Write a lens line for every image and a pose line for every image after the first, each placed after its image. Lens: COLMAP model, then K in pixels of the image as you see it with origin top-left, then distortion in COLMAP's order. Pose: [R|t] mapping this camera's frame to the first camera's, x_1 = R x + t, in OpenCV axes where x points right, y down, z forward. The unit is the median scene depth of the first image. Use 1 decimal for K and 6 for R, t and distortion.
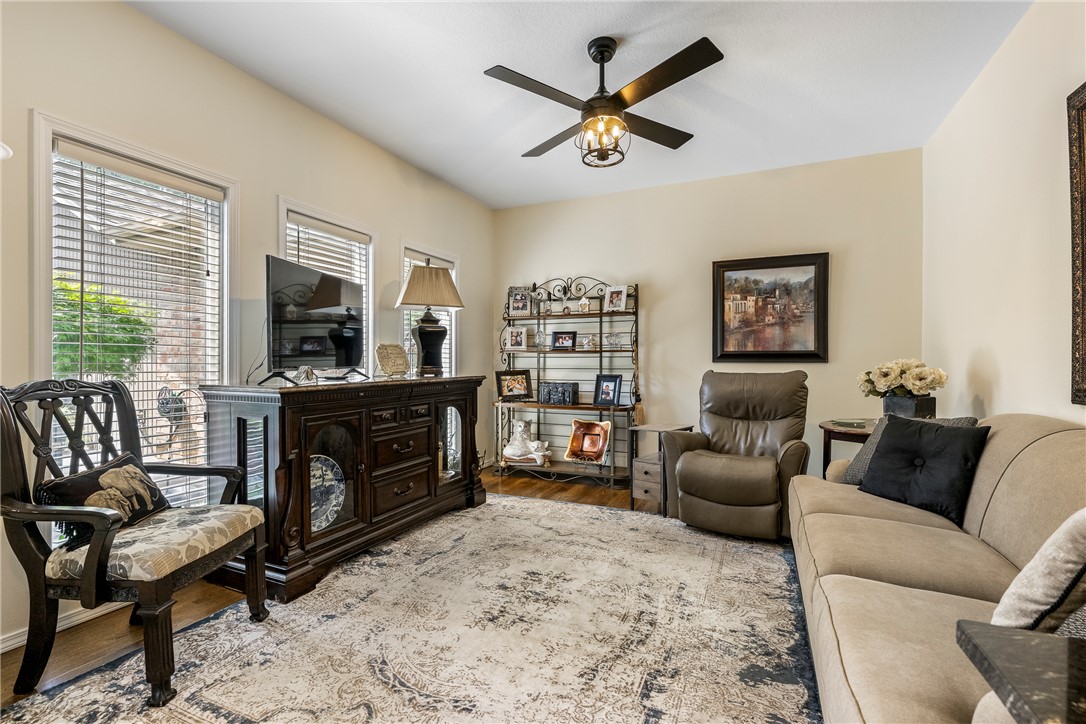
lens RADIAL K [[493.1, 0, 537.9], [0, 493.1, 361.8], [0, 0, 1]] dist [-0.002099, 0.000380]
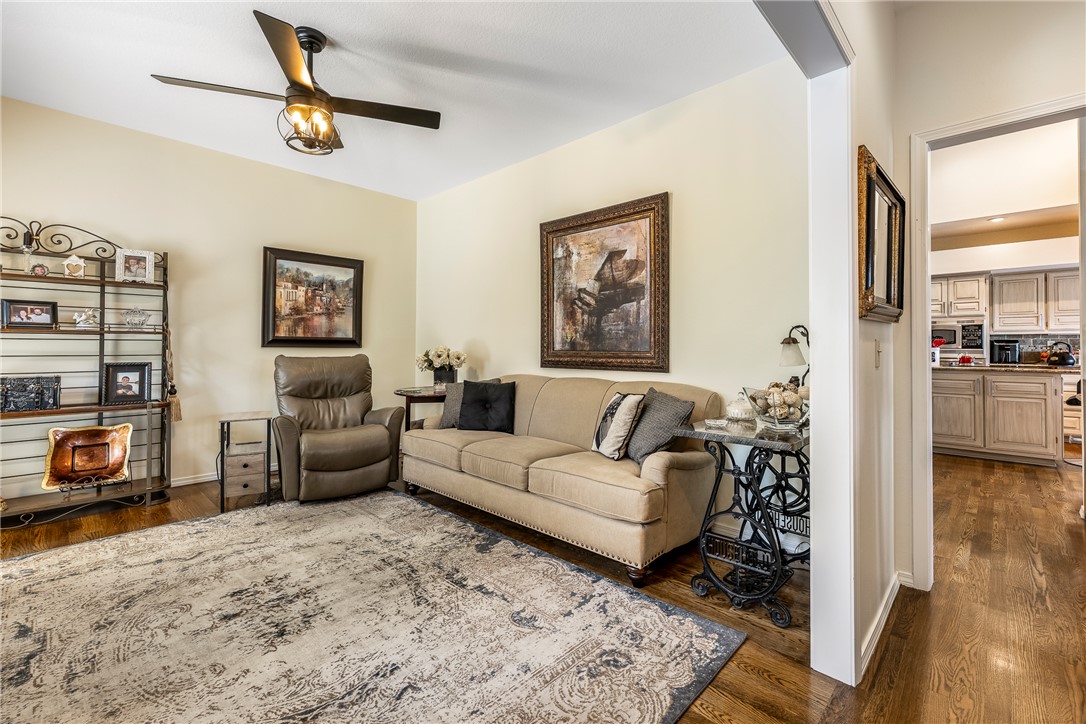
lens RADIAL K [[476.4, 0, 574.5], [0, 476.4, 340.6], [0, 0, 1]] dist [-0.001081, 0.000105]
pose [[0.288878, 0.015365, 0.957243, -0.496105], [-0.004396, 0.999882, -0.014723, -0.001191], [-0.957356, 0.000045, 0.288912, 0.151162]]
